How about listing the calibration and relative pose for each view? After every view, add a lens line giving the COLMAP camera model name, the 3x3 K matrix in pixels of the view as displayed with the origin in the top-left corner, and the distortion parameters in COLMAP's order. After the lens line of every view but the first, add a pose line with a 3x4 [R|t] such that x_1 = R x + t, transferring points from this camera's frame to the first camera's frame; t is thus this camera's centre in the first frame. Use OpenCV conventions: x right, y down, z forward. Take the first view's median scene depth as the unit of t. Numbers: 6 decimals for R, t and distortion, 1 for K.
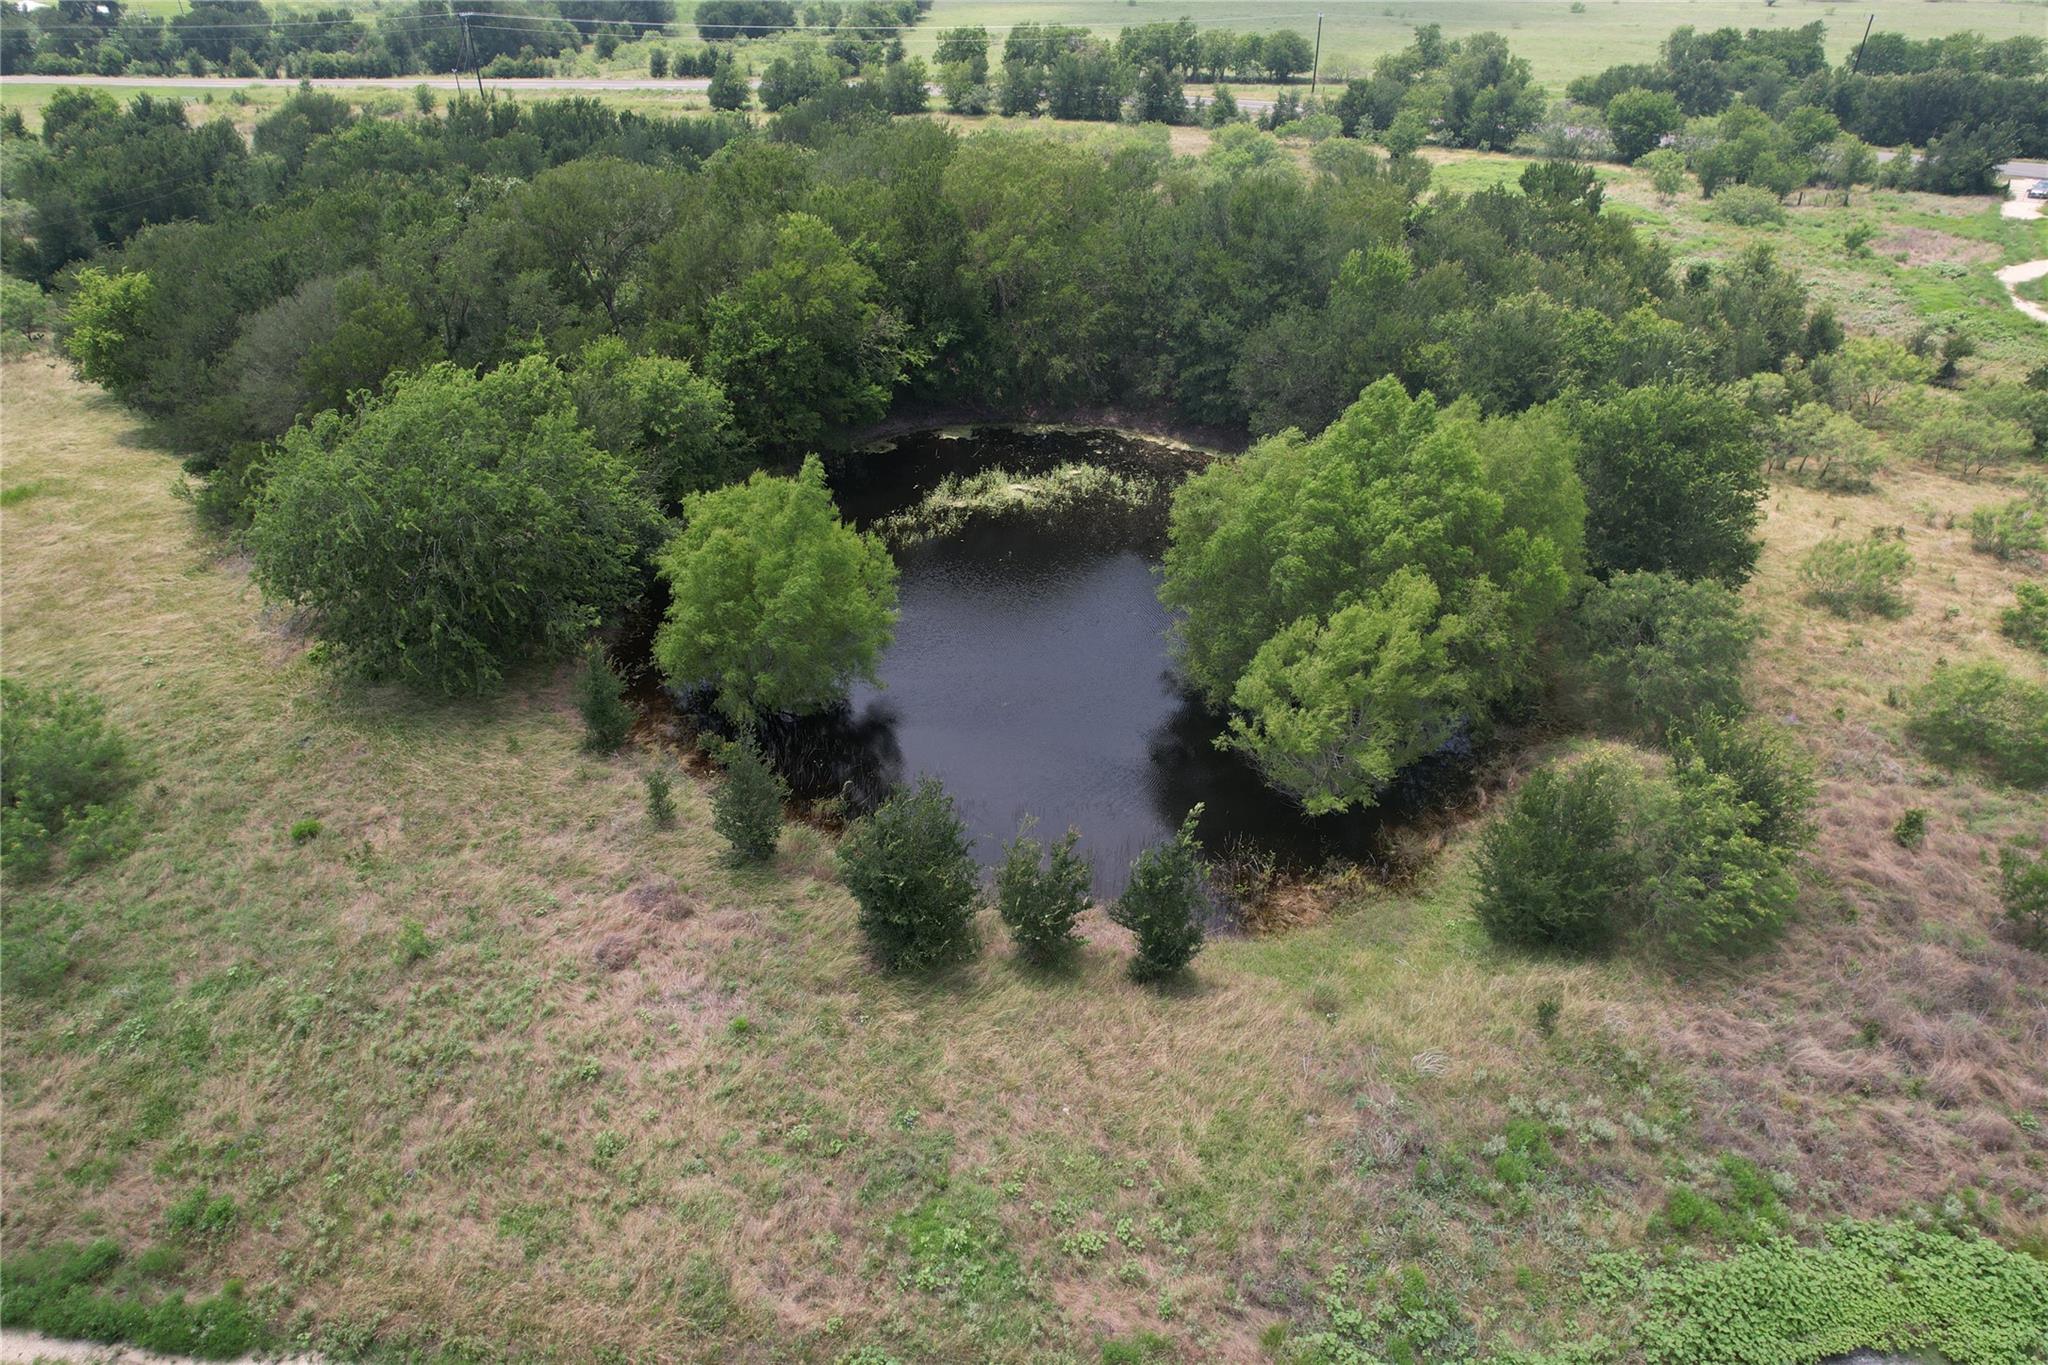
lens RADIAL K [[1316.4, 0, 1028.1], [0, 1316.4, 674.6], [0, 0, 1]] dist [-0.078922, 0.067951]
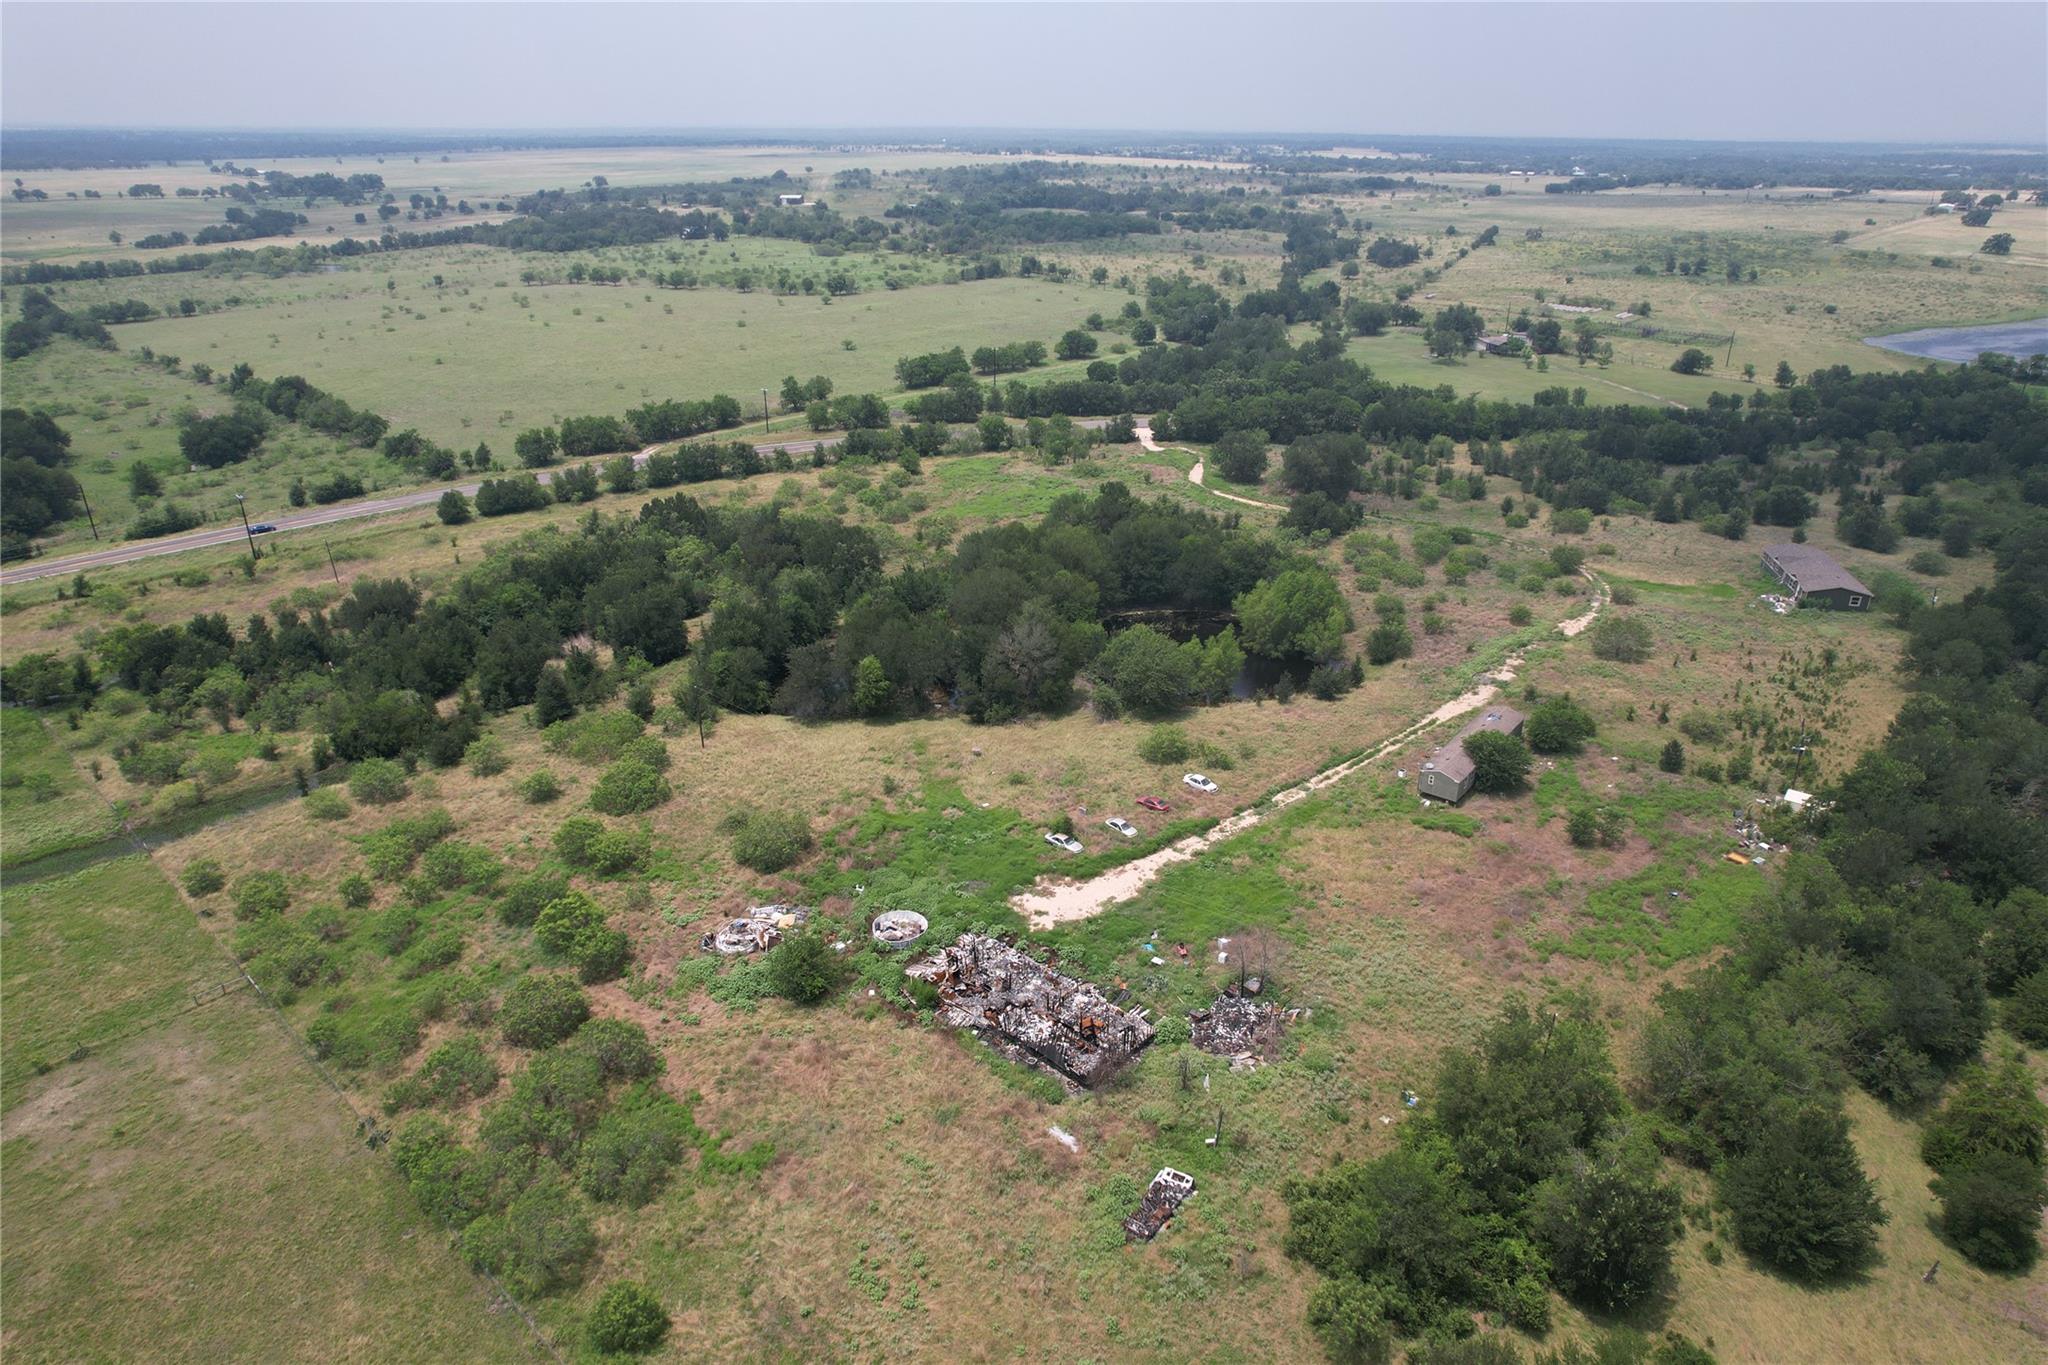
lens RADIAL K [[1316.4, 0, 1021.5], [0, 1316.4, 688.1], [0, 0, 1]] dist [-0.078922, 0.067951]
pose [[0.668418, -0.305202, 0.678284, -2.083983], [0.380433, 0.923907, 0.040824, -0.239750], [-0.639131, 0.230754, 0.733665, -0.939119]]
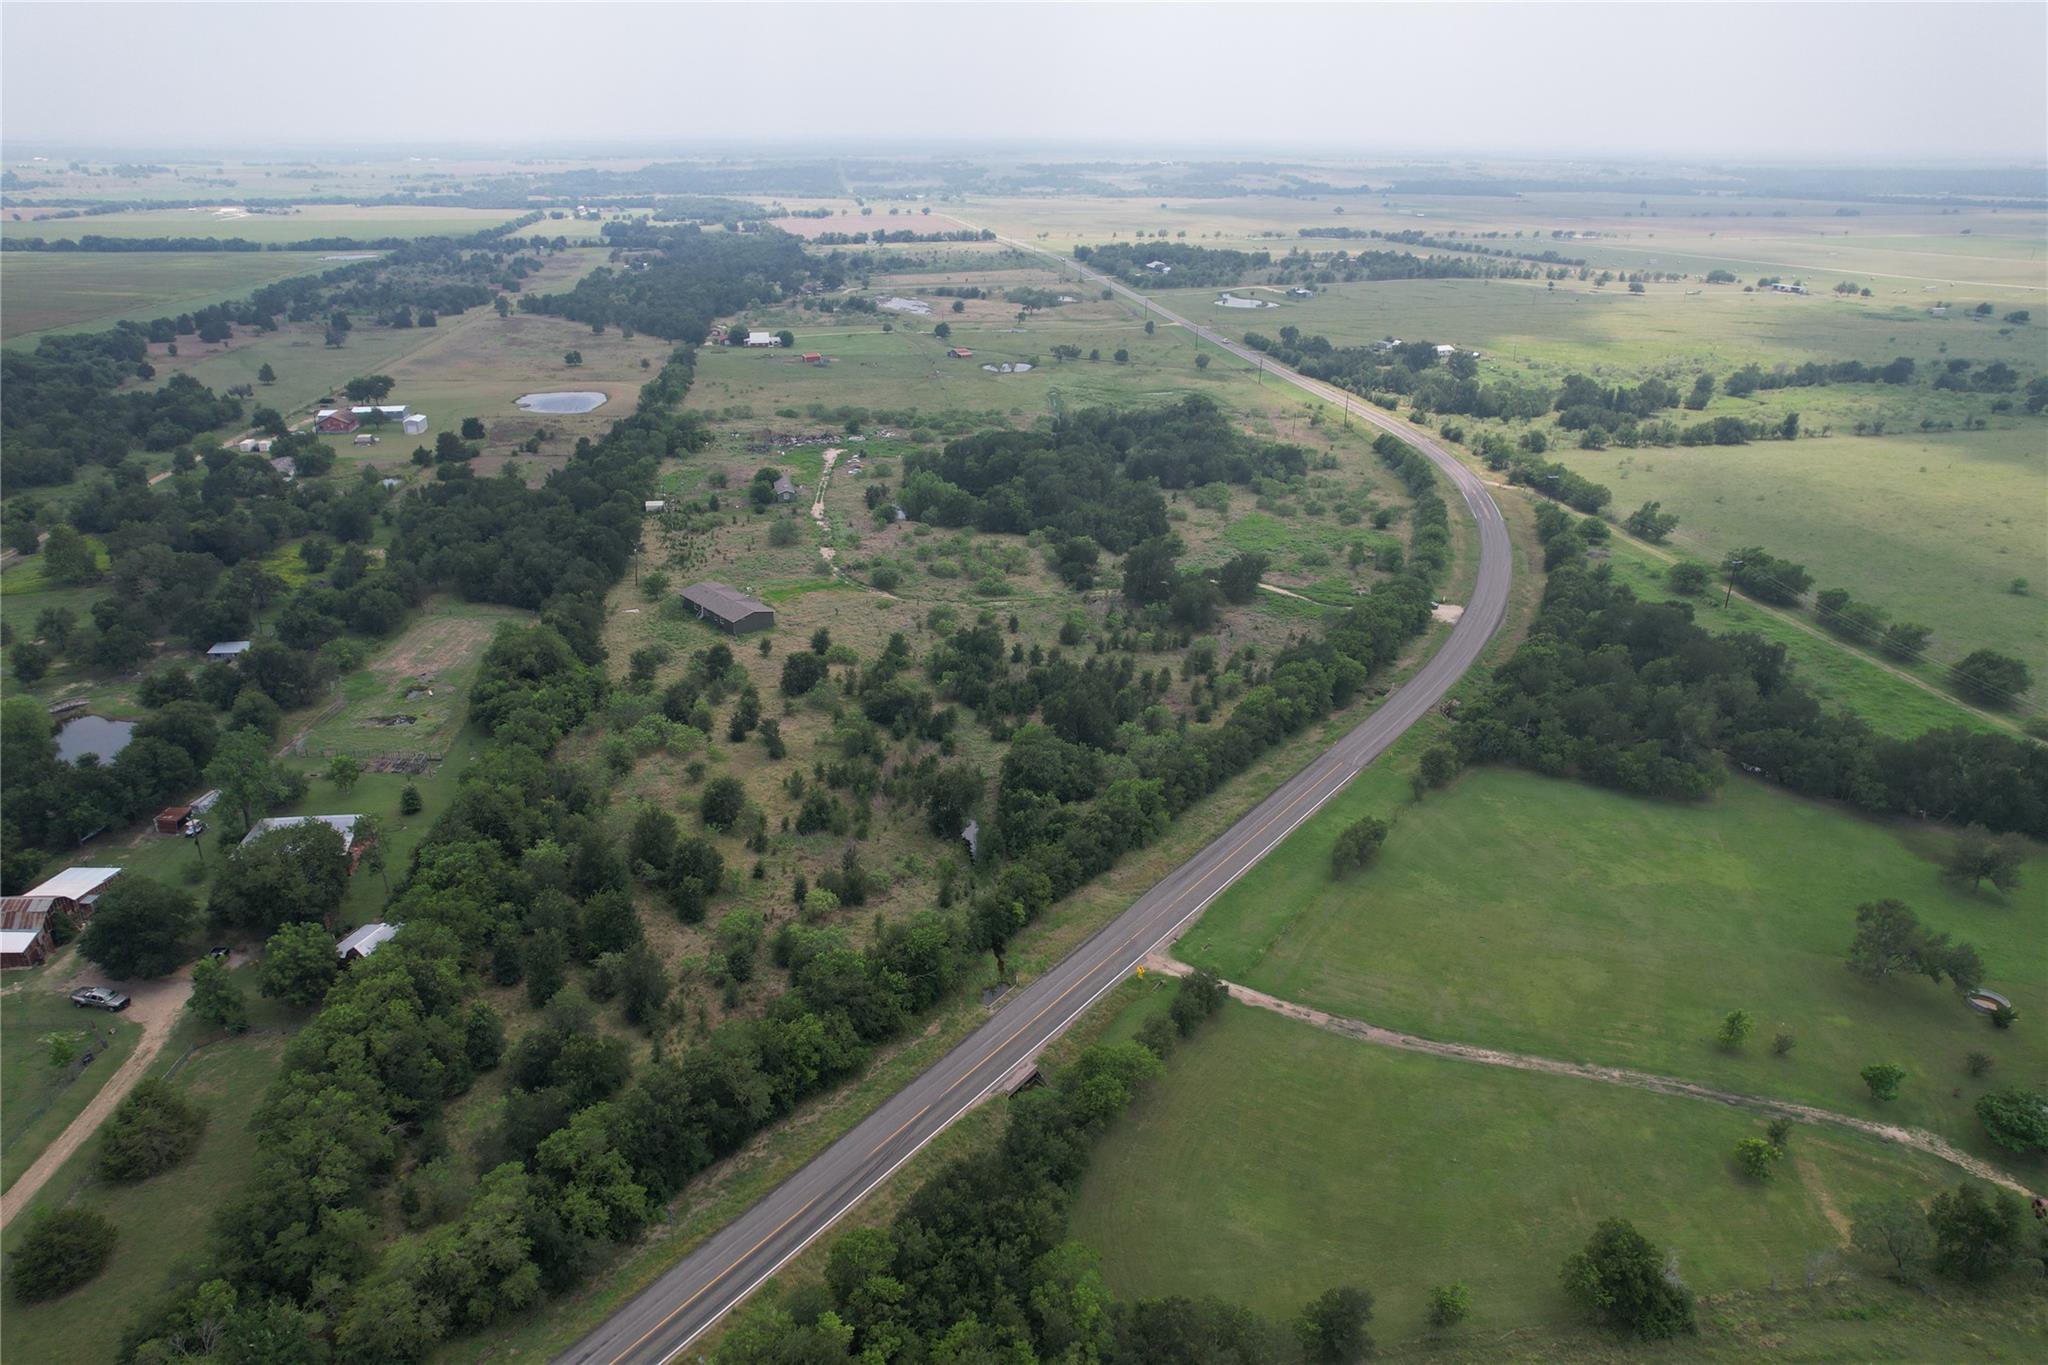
lens RADIAL K [[1316.4, 0, 1027.1], [0, 1316.4, 678.7], [0, 0, 1]] dist [-0.078922, 0.067951]
pose [[0.208032, 0.375746, -0.903071, 4.868610], [-0.504714, 0.832098, 0.229949, -0.802247], [0.837846, 0.407956, 0.362747, -0.562603]]
